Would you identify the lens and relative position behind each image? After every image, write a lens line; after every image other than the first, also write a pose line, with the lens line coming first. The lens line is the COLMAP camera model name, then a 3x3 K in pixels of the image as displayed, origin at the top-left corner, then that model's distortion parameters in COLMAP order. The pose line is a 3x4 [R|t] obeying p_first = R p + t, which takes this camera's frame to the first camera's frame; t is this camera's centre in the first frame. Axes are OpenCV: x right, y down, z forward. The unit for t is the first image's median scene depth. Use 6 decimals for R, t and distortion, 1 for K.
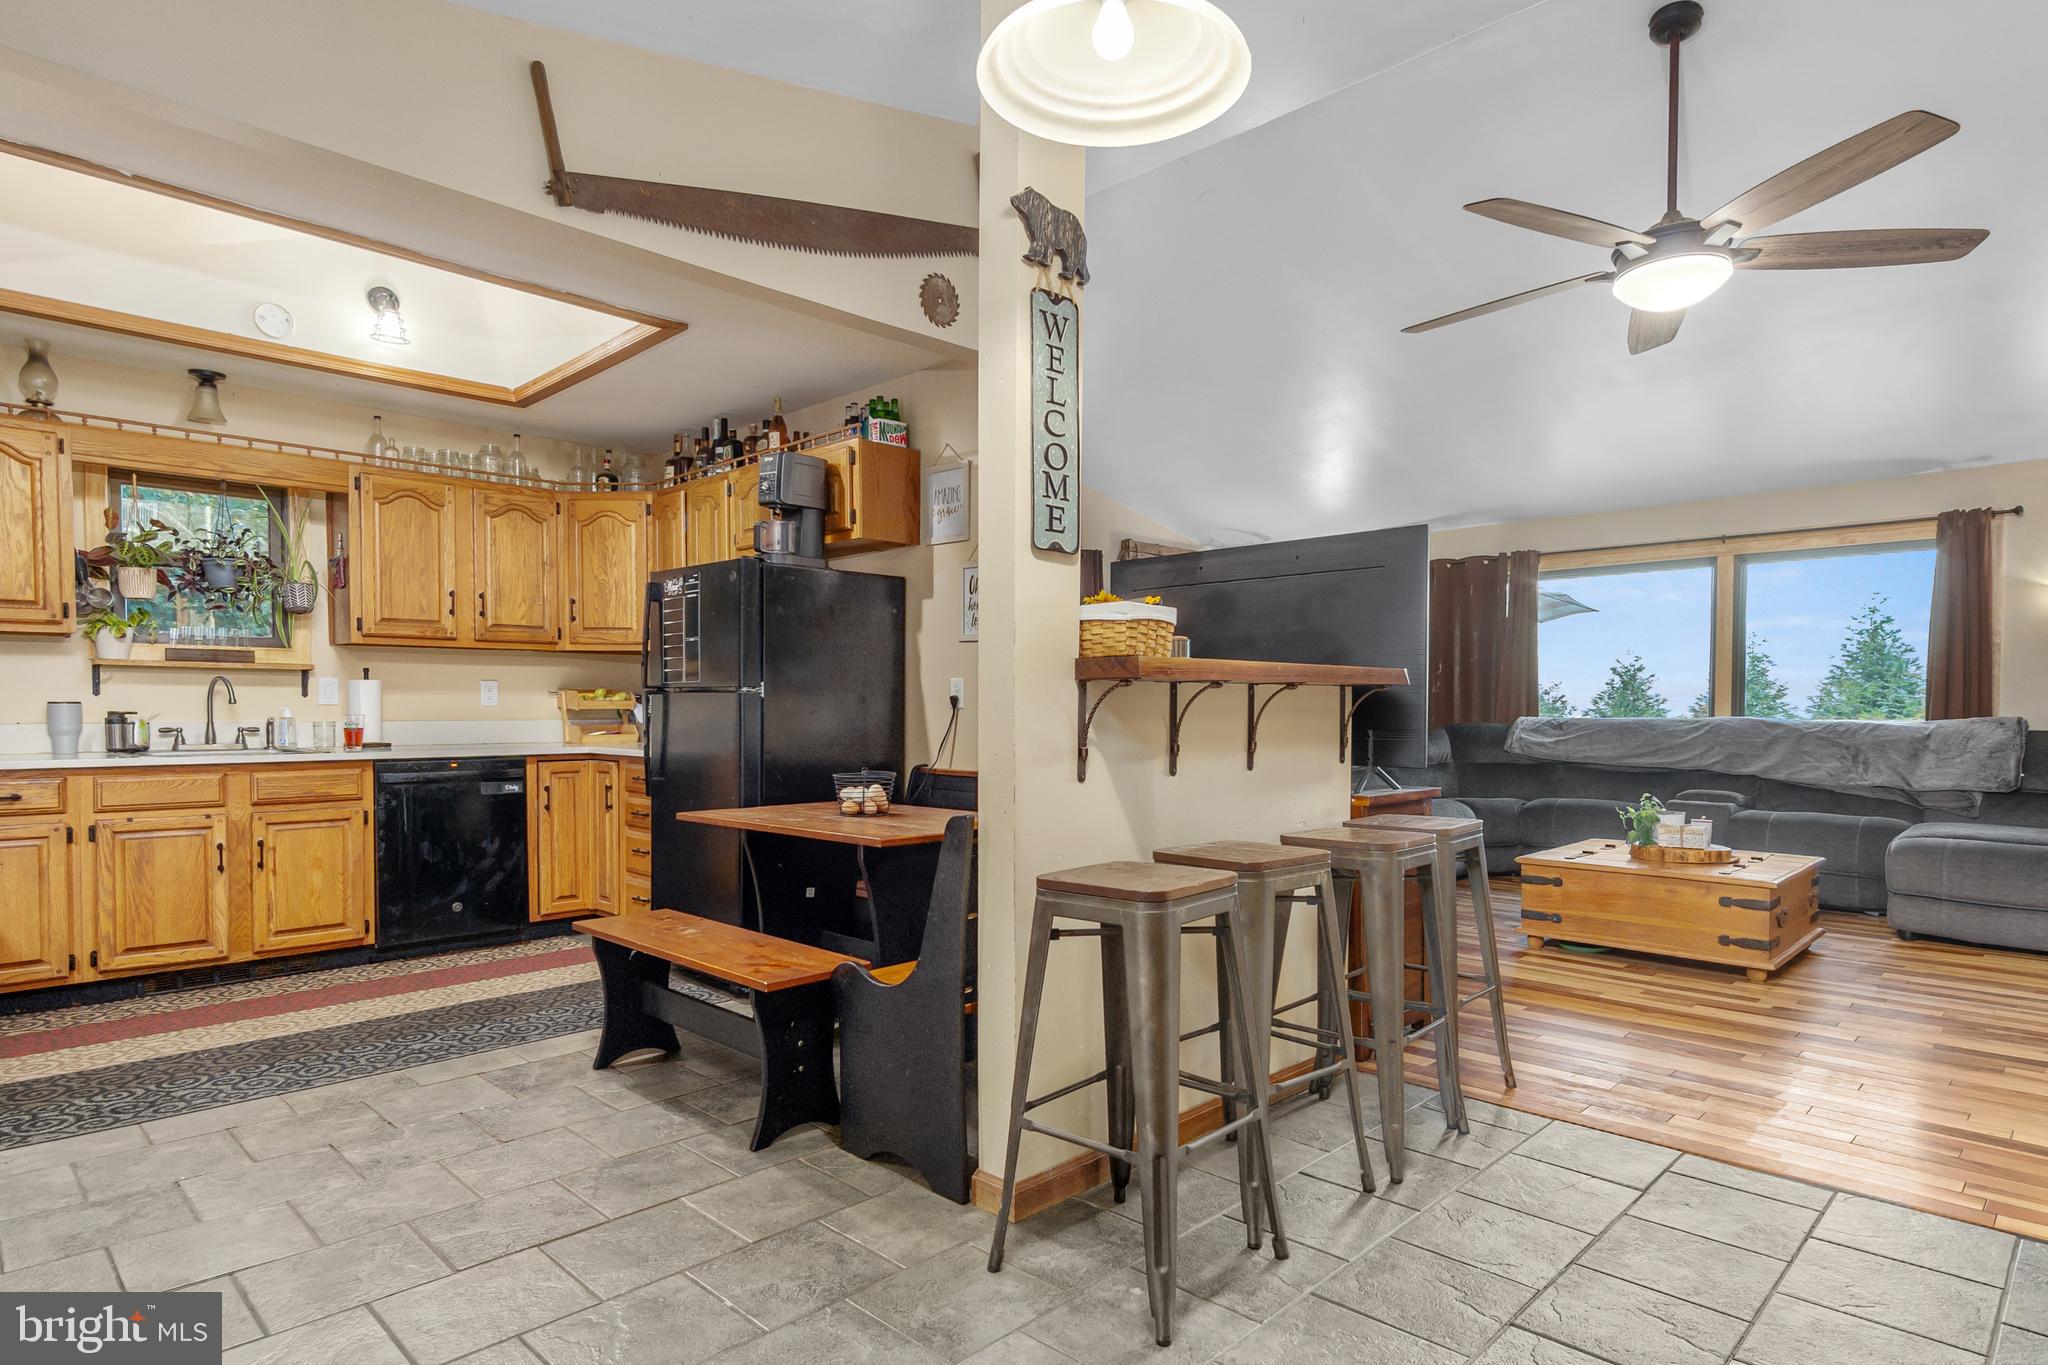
lens RADIAL K [[1109.1, 0, 1041.3], [0, 1109.1, 738.2], [0, 0, 1]] dist [0.001825, 0.002016]
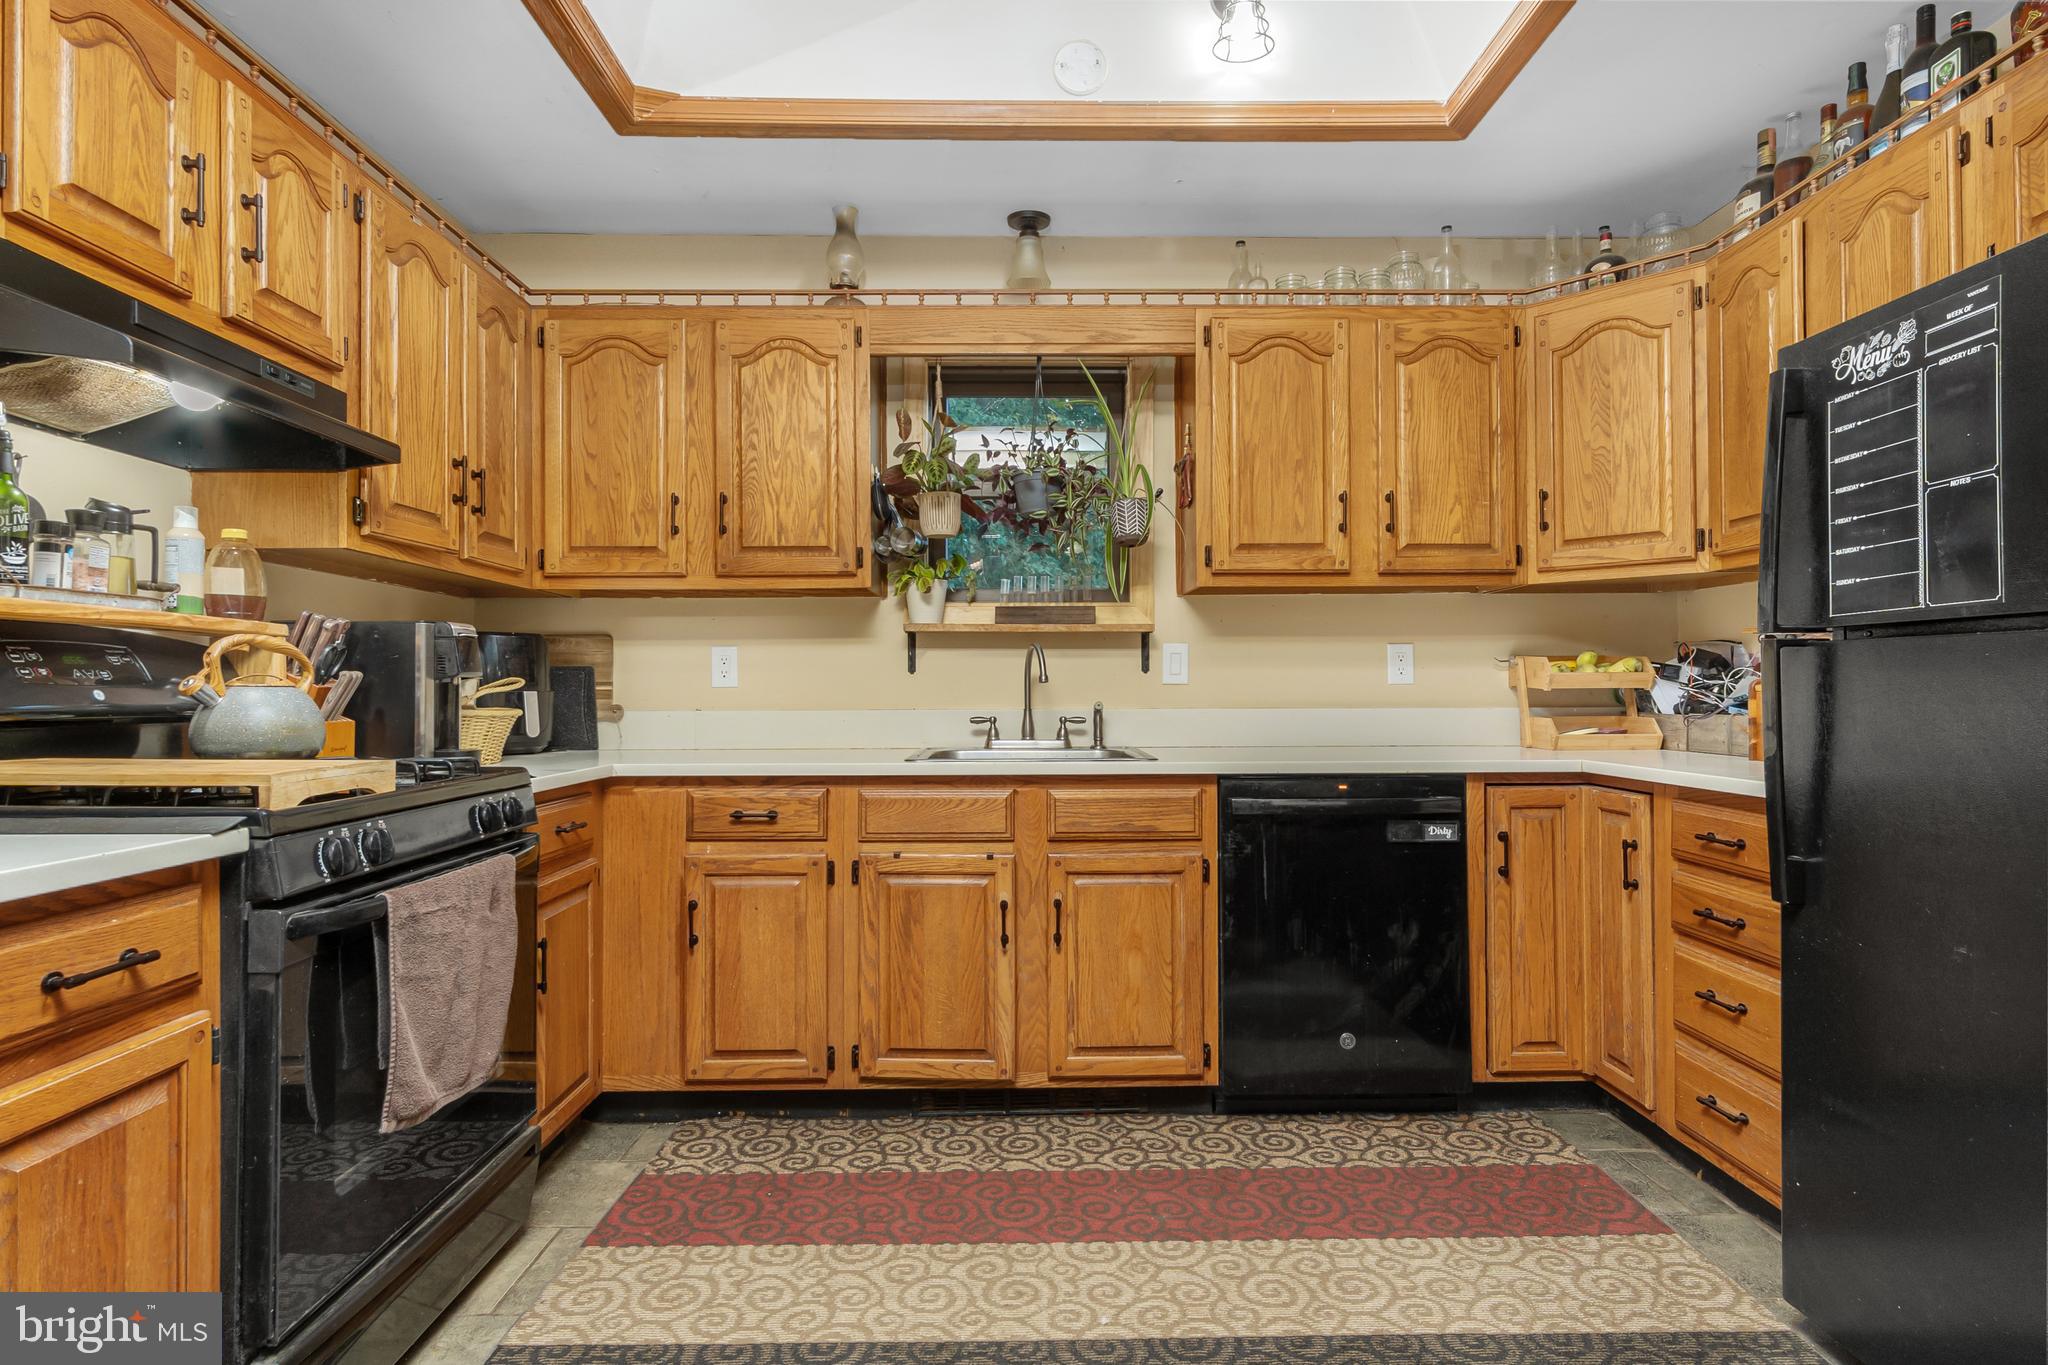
lens RADIAL K [[1081.1, 0, 1032.8], [0, 1081.1, 679.9], [0, 0, 1]] dist [0.005748, 0.000845]
pose [[0.708198, -0.013076, -0.705893, -0.269590], [-0.014452, 0.999351, -0.033011, -0.010861], [0.705866, 0.033580, 0.707549, 0.532971]]
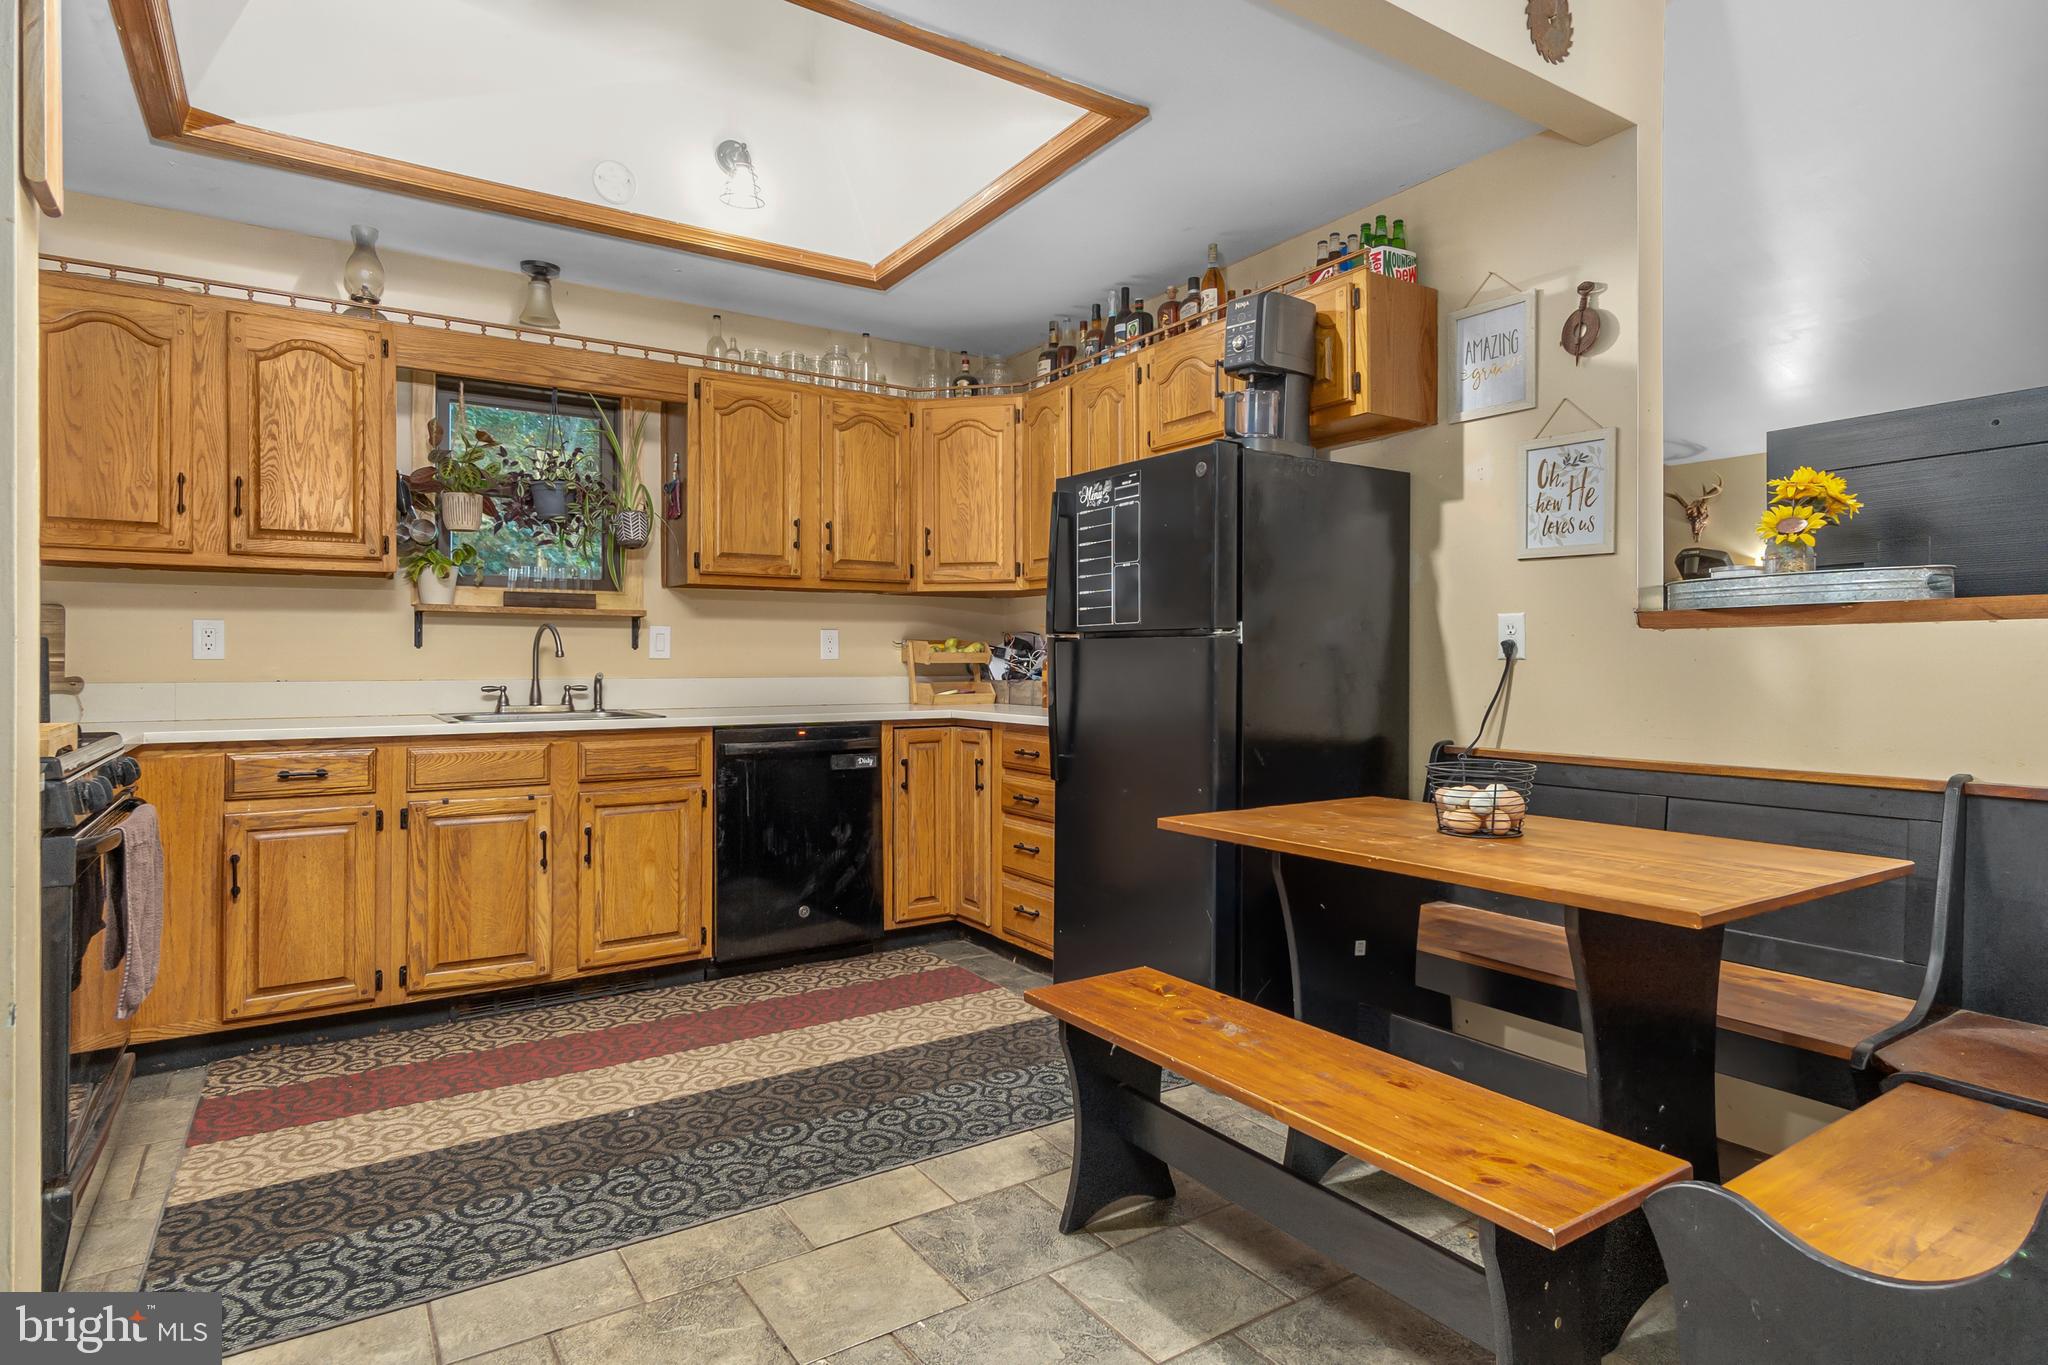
lens RADIAL K [[1083.3, 0, 1032.0], [0, 1083.3, 656.8], [0, 0, 1]] dist [0.001463, 0.000369]
pose [[0.977318, -0.004329, -0.211731, -0.217015], [-0.002891, 0.999425, -0.033781, -0.005141], [0.211756, 0.033627, 0.976744, 0.290780]]
